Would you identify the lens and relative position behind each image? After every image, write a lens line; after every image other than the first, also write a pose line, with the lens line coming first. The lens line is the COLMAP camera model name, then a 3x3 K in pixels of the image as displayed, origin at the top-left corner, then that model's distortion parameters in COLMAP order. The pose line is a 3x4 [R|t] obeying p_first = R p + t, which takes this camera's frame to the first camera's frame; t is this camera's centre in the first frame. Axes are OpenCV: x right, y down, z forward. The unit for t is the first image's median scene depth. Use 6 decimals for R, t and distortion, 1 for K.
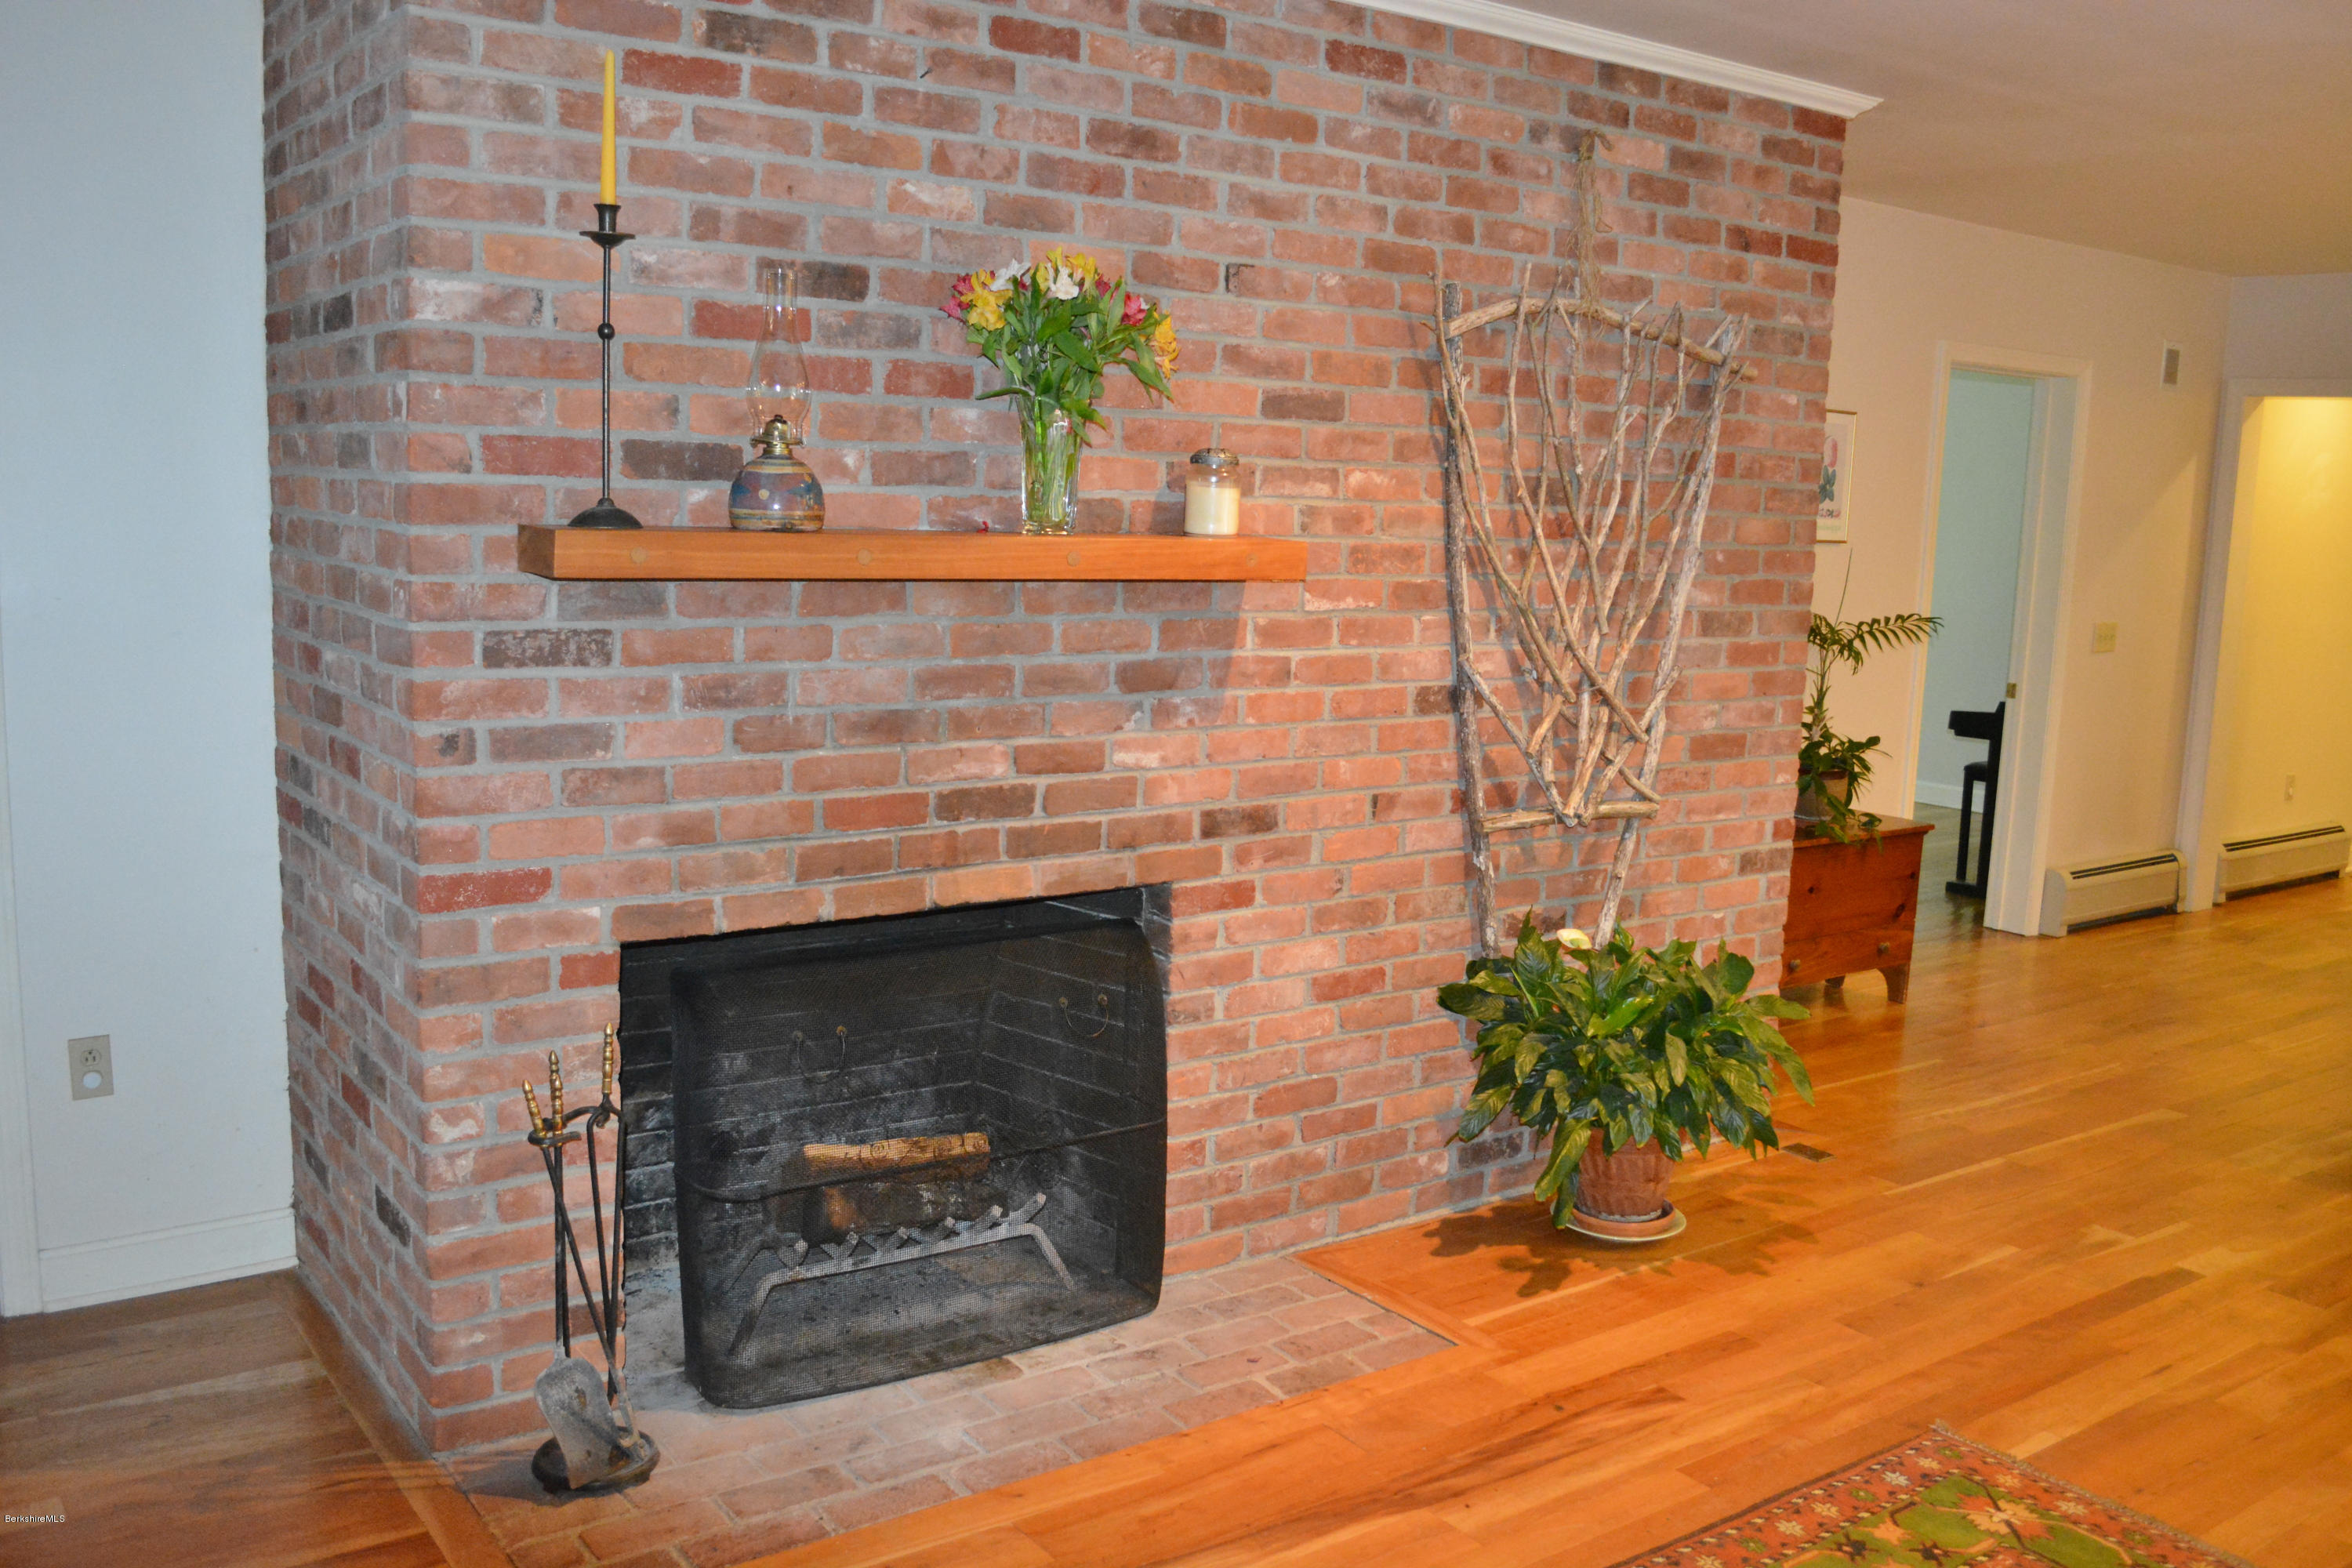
lens RADIAL K [[2015.9, 0, 1173.9], [0, 2015.9, 788.1], [0, 0, 1]] dist [-0.073217, 0.004908]
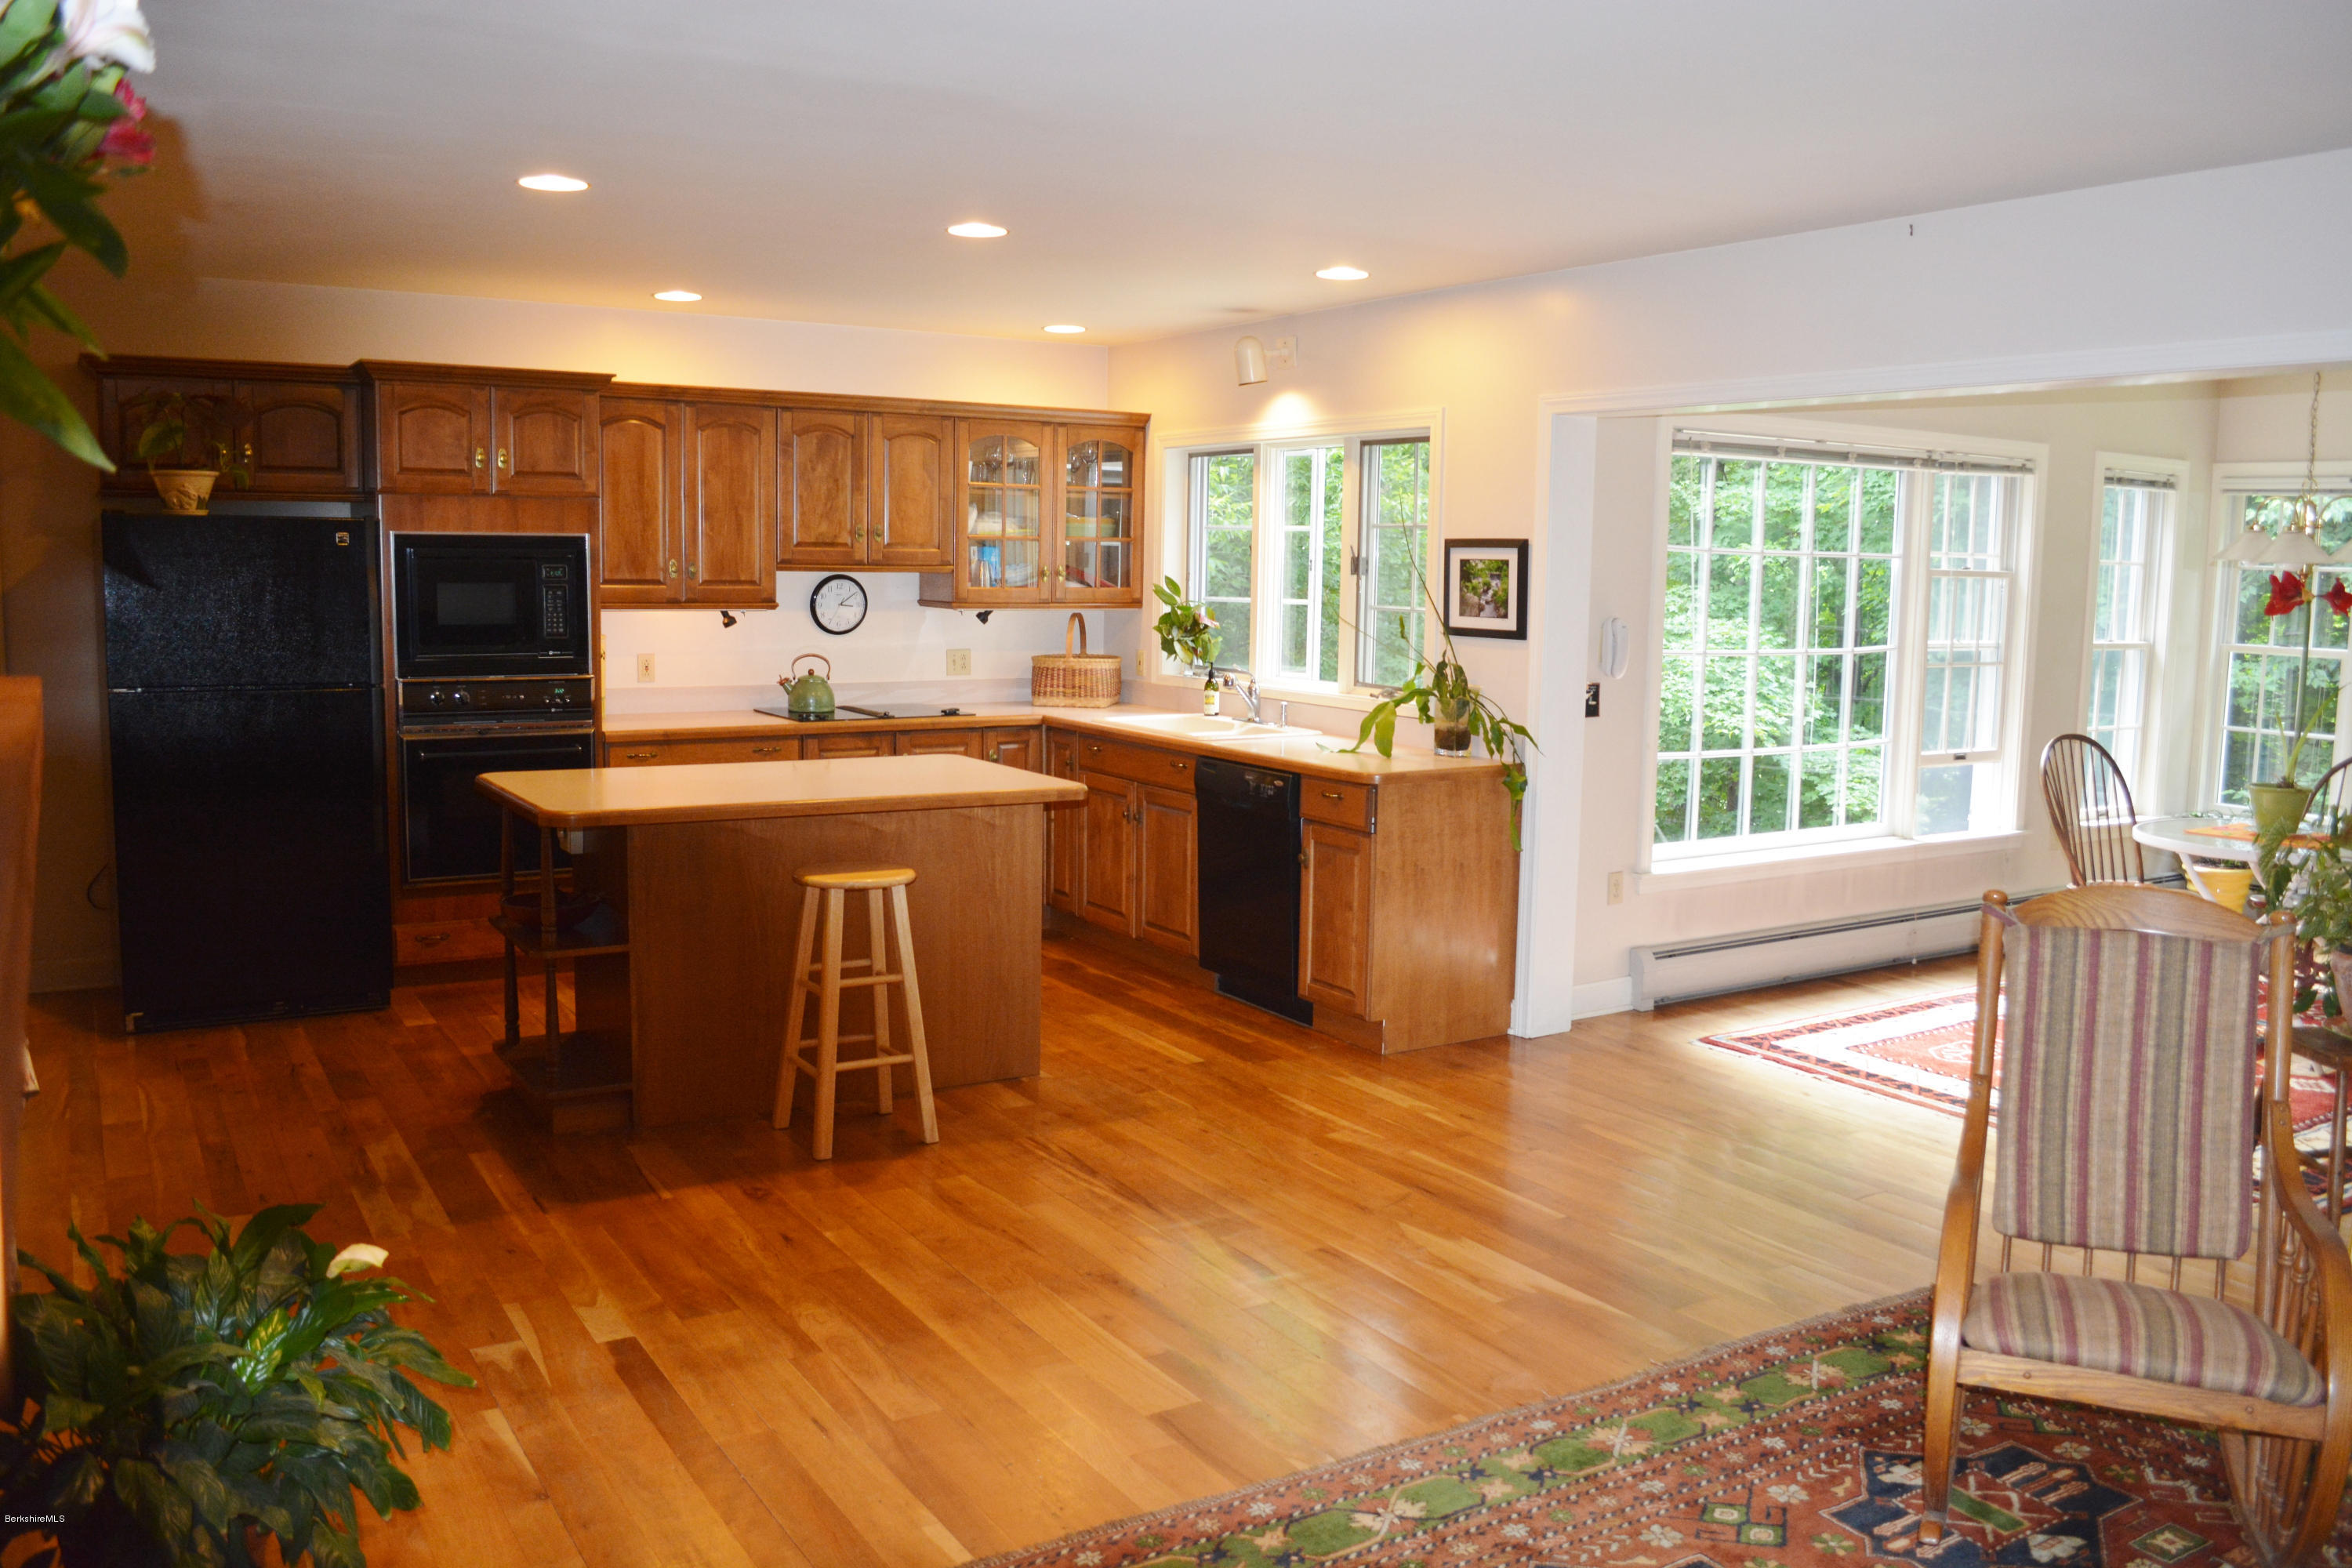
lens RADIAL K [[1853.7, 0, 1173.9], [0, 1853.7, 788.0], [0, 0, 1]] dist [-0.072752, 0.000549]
pose [[0.079686, -0.156034, 0.984532, -0.309479], [0.135001, 0.980262, 0.144430, -0.114665], [-0.987636, 0.121404, 0.099178, 0.655360]]
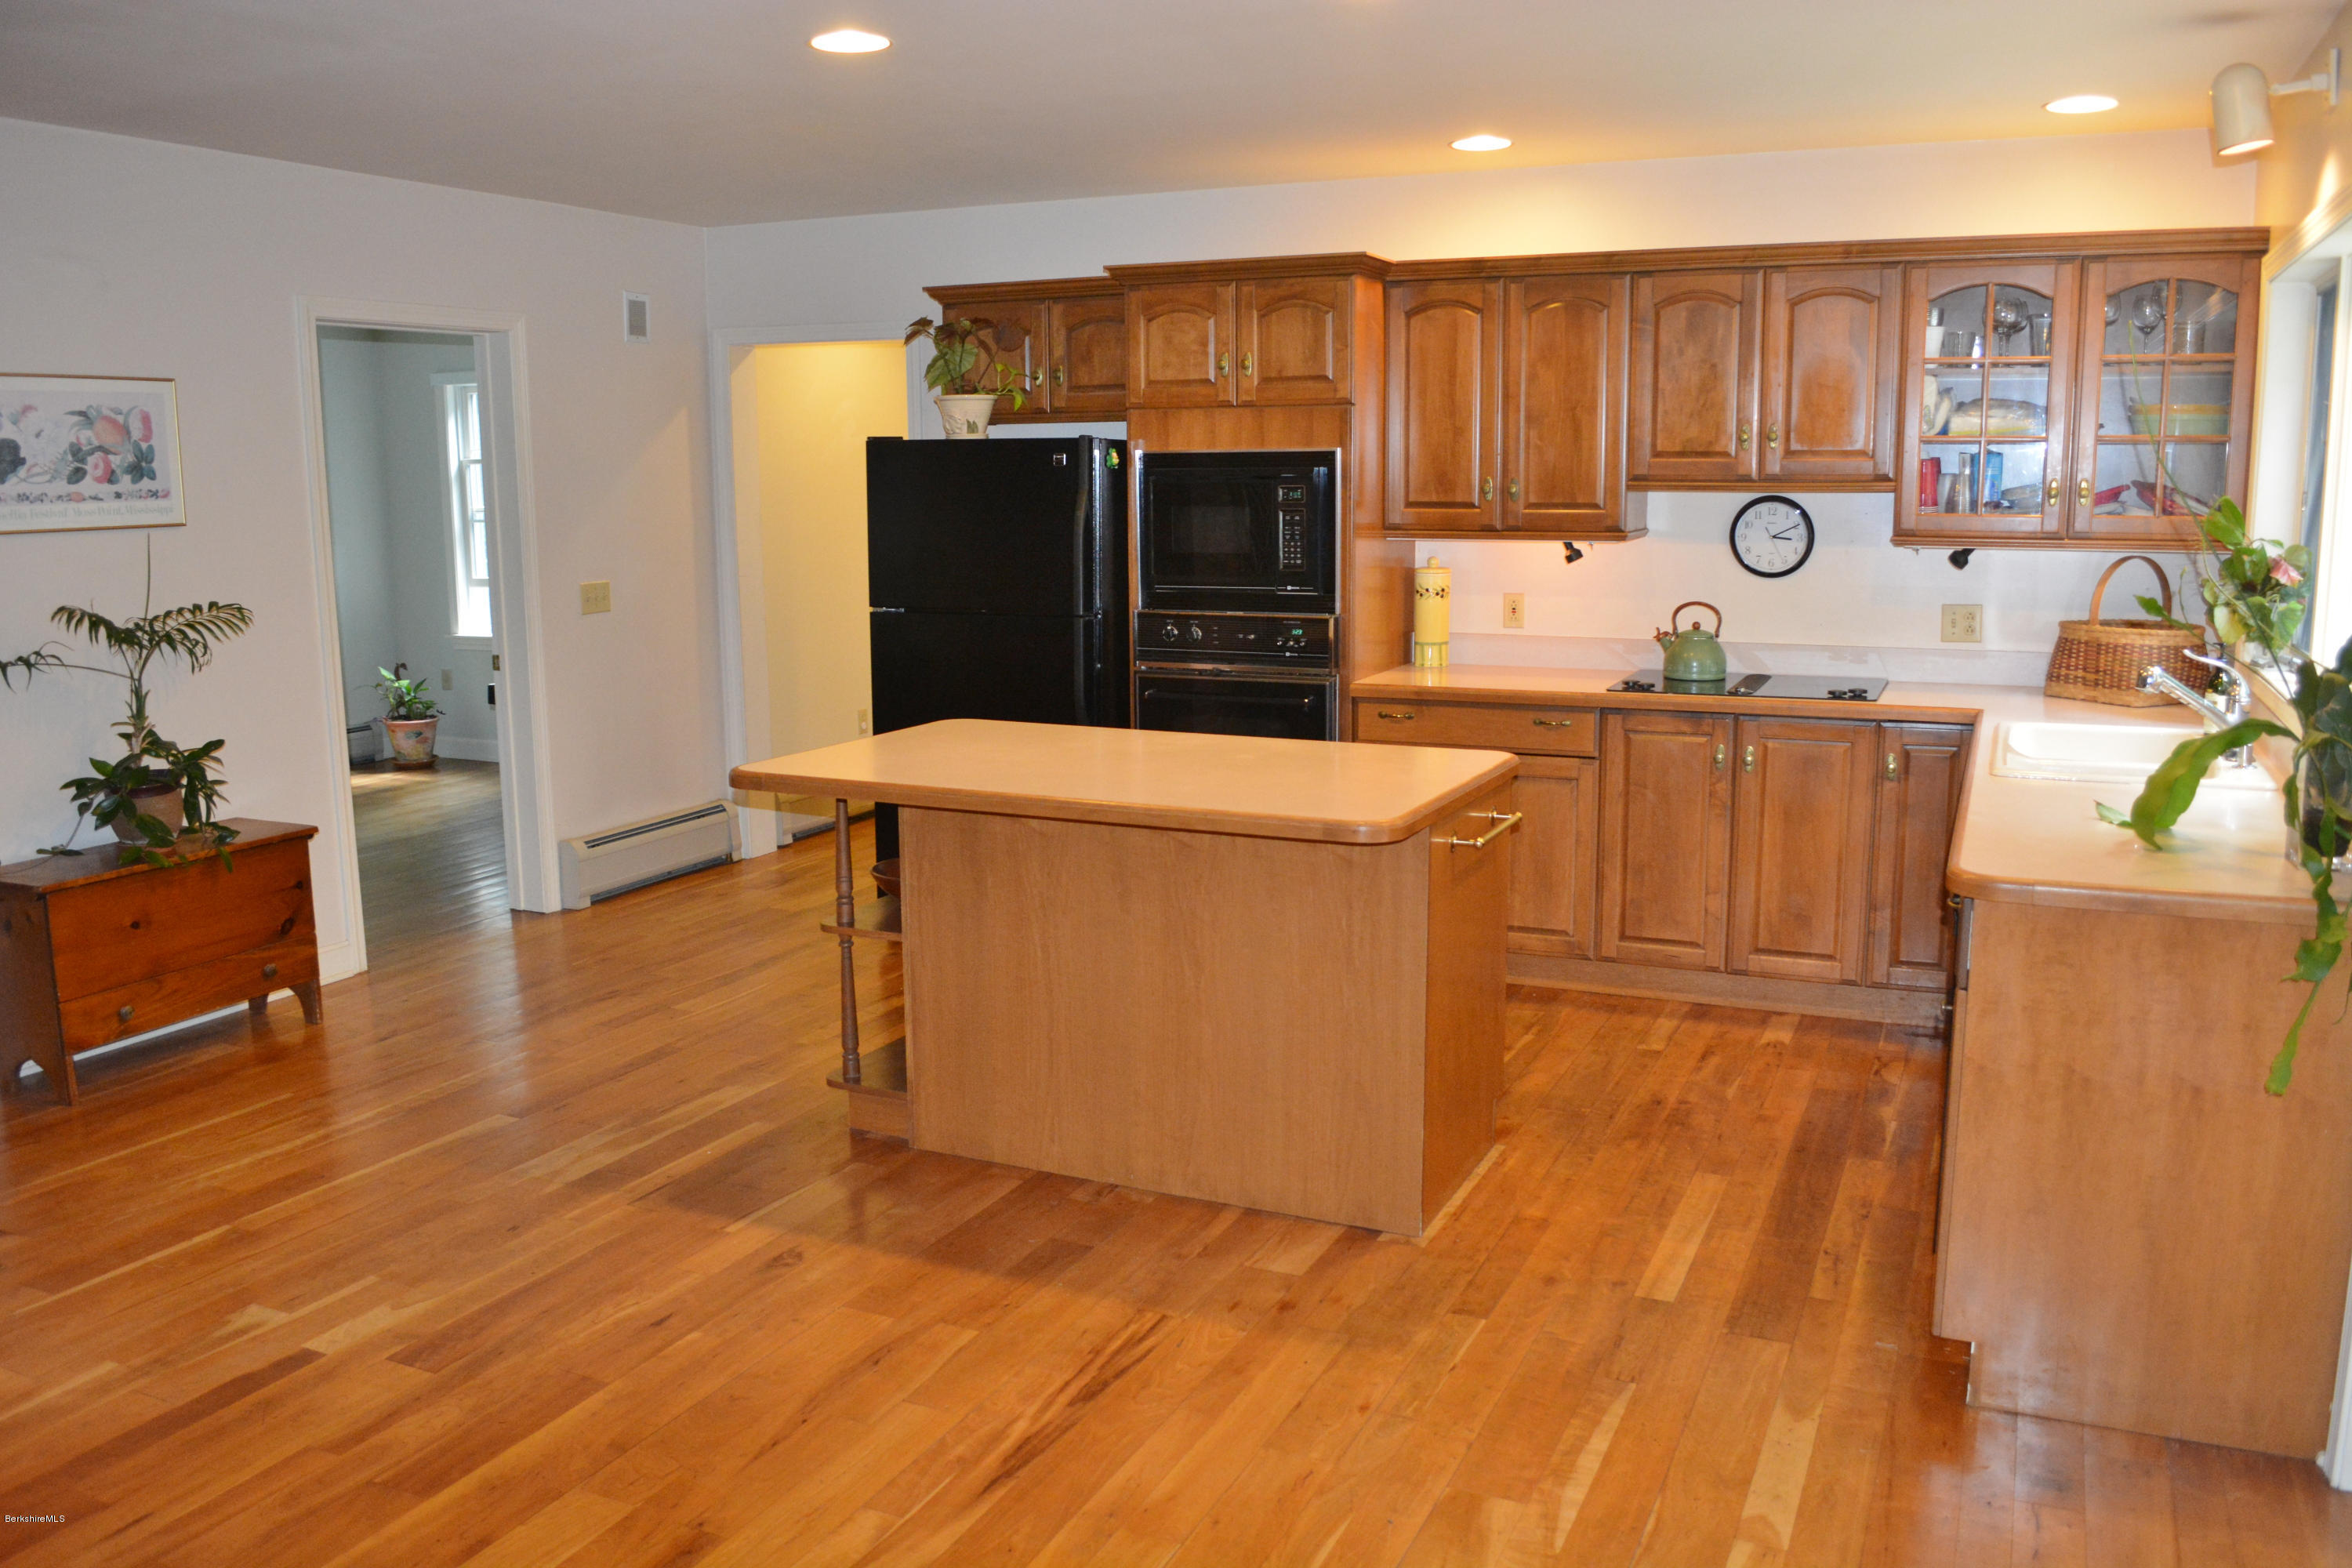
lens RADIAL K [[1853.7, 0, 1182.6], [0, 1853.7, 786.1], [0, 0, 1]] dist [-0.072752, 0.000549]
pose [[0.872546, -0.122840, 0.472836, 0.538911], [0.110154, 0.992416, 0.054551, -0.003184], [-0.475951, 0.004487, 0.879460, 0.124452]]
